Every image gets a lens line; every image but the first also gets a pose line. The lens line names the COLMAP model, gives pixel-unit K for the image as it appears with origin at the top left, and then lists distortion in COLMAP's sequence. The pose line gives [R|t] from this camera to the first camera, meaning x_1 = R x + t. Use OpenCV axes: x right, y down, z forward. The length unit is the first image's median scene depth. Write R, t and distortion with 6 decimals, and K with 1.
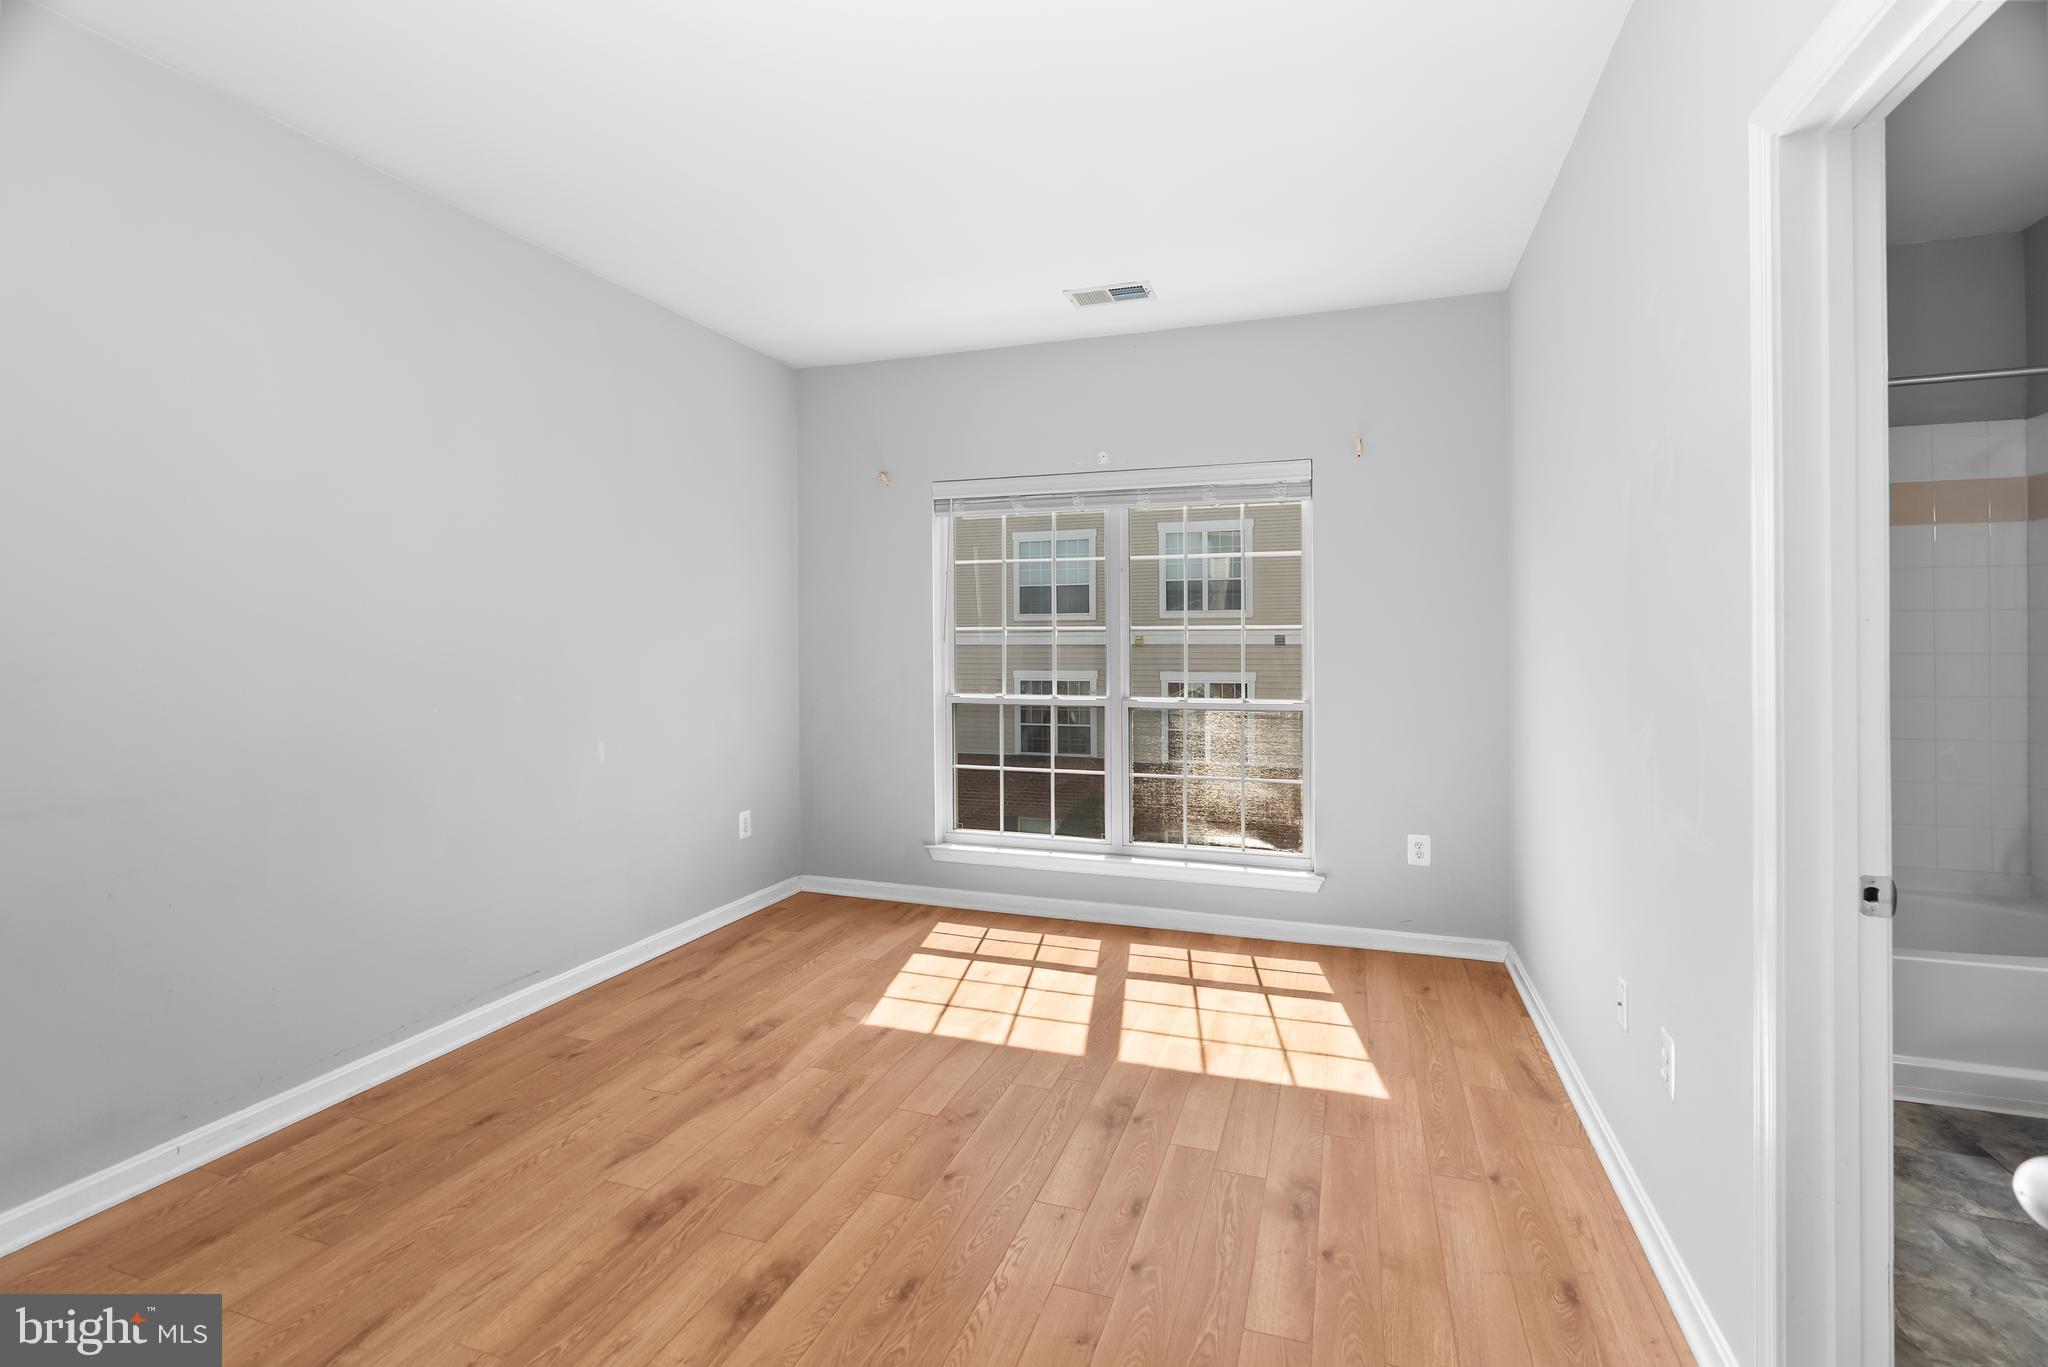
lens RADIAL K [[926.5, 0, 1027.9], [0, 926.5, 640.7], [0, 0, 1]] dist [-0.000443, 0.000206]
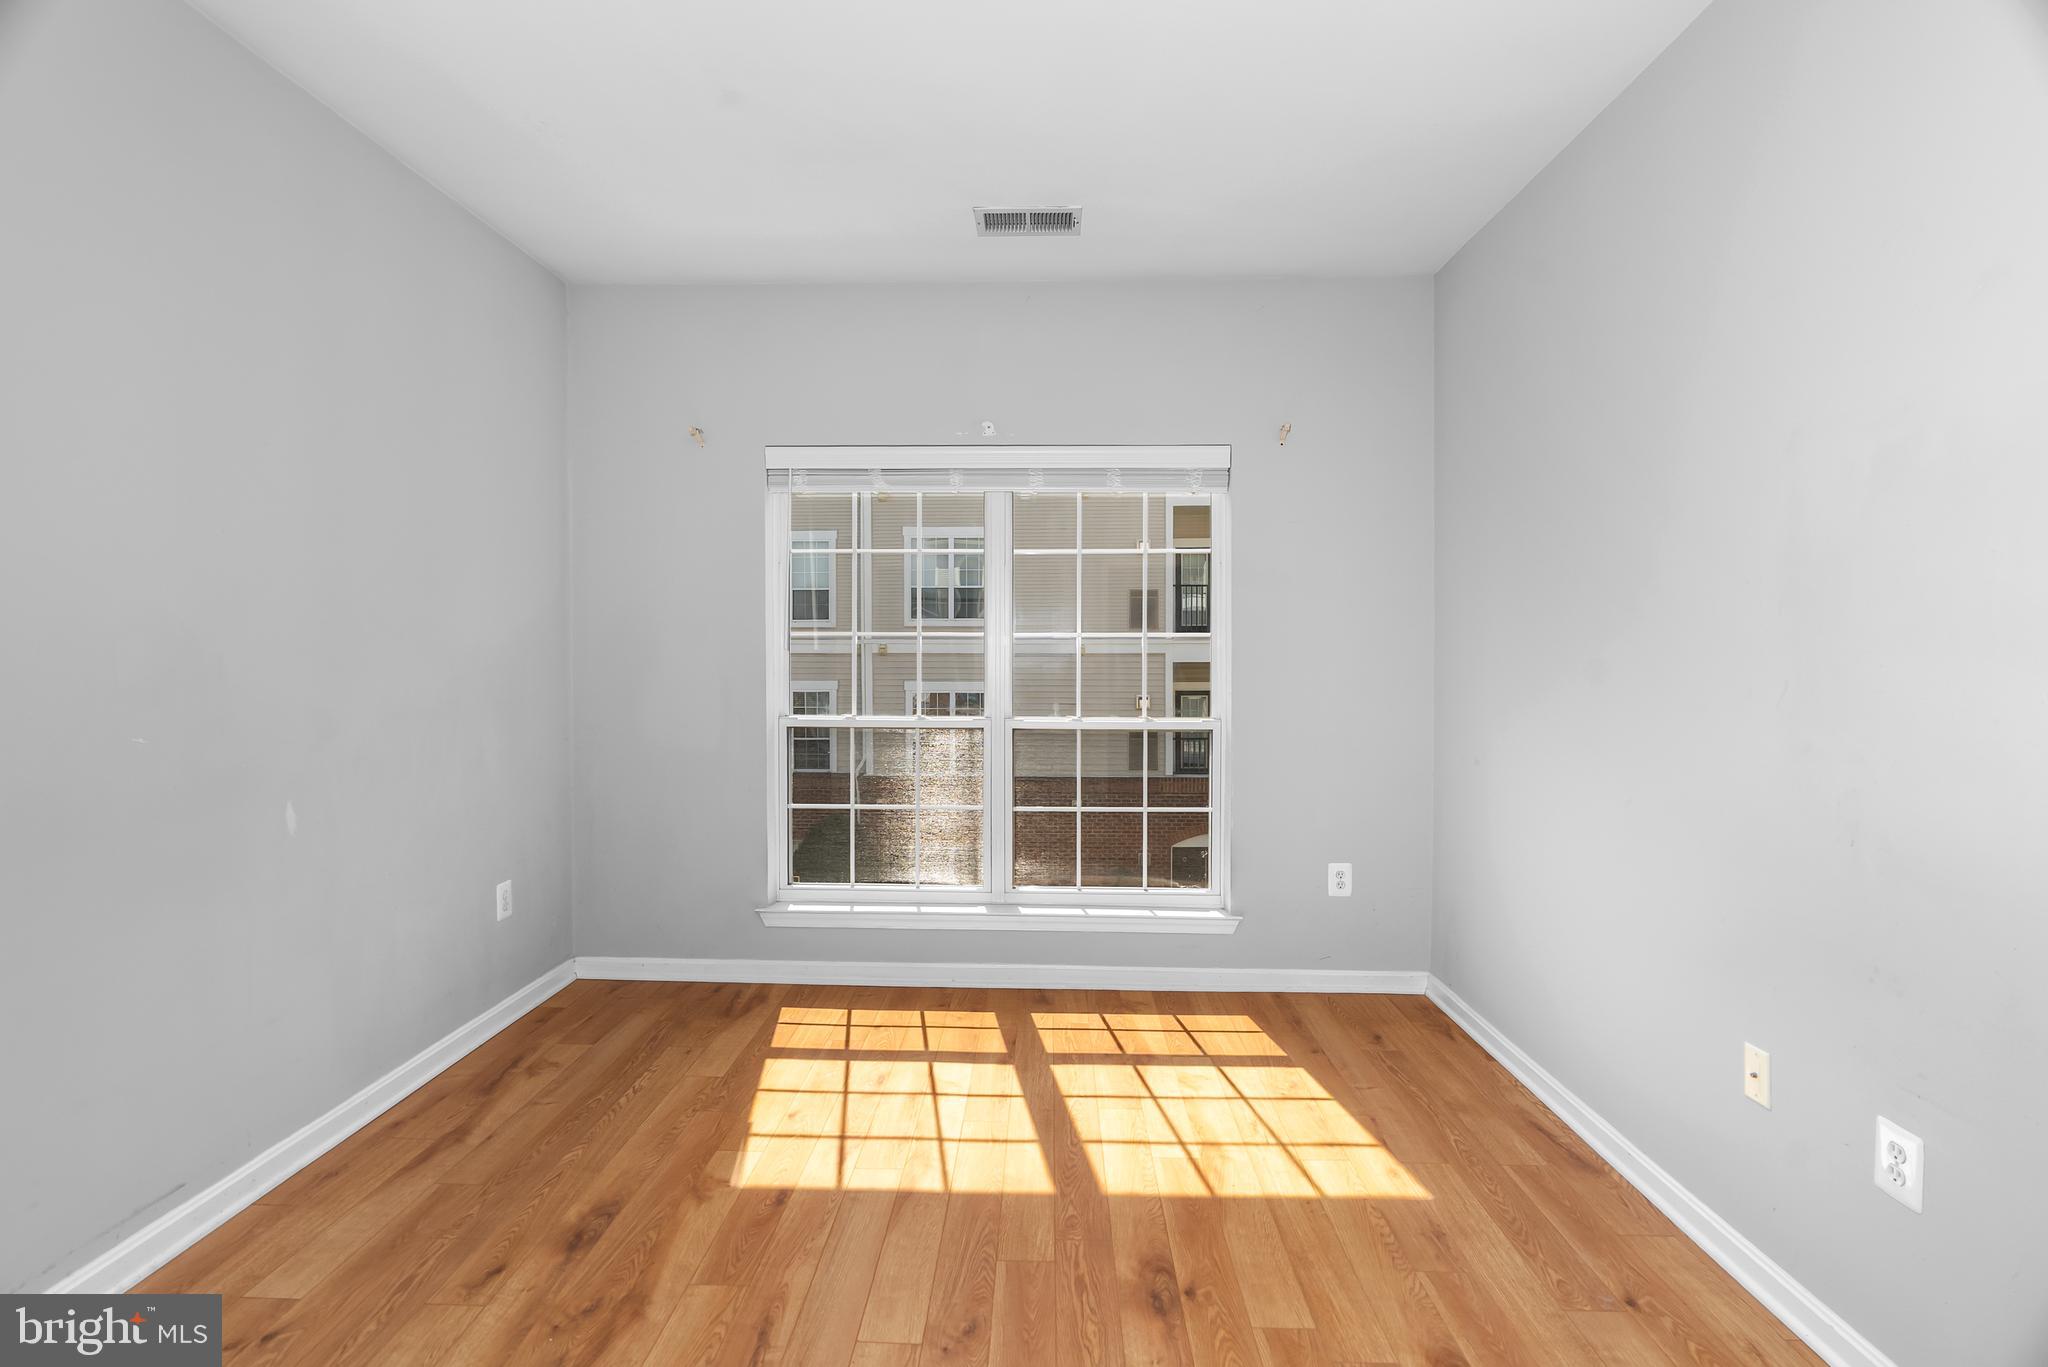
lens RADIAL K [[932.9, 0, 1020.5], [0, 932.9, 661.2], [0, 0, 1]] dist [-0.001556, 0.000897]
pose [[0.956676, 0.001382, 0.291150, -0.165915], [-0.005005, 0.999919, 0.011698, 0.000492], [-0.291111, -0.012649, 0.956606, 0.235751]]
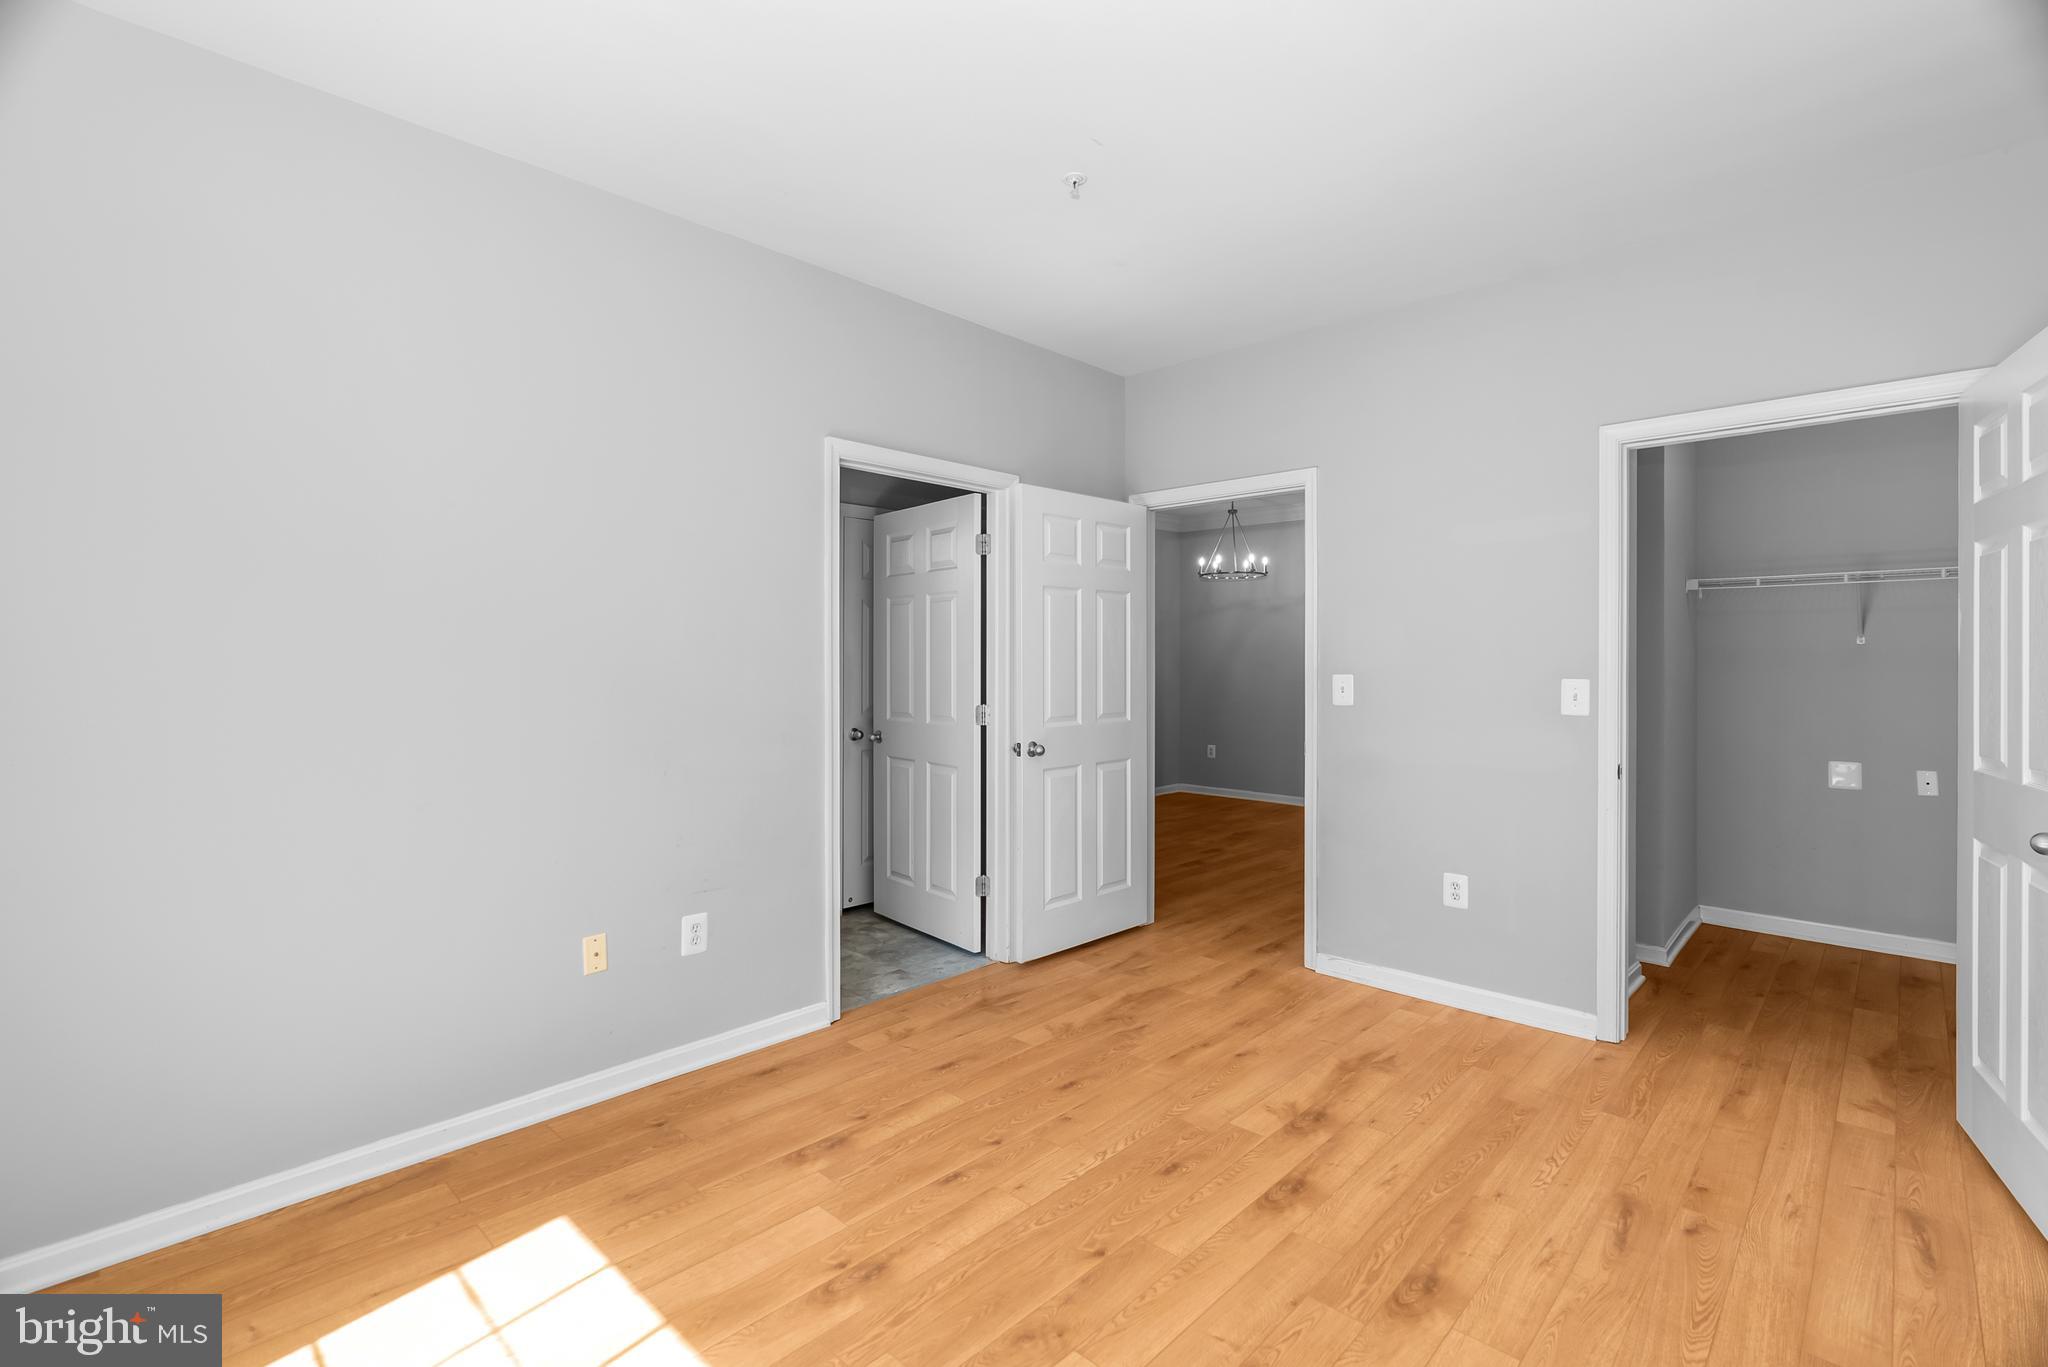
lens RADIAL K [[932.9, 0, 1020.5], [0, 932.9, 661.2], [0, 0, 1]] dist [-0.001556, 0.000897]
pose [[-0.904501, 0.003065, 0.426461, -0.260499], [0.001780, 0.999993, -0.003412, 0.001186], [-0.426469, -0.002327, -0.904499, 1.190739]]
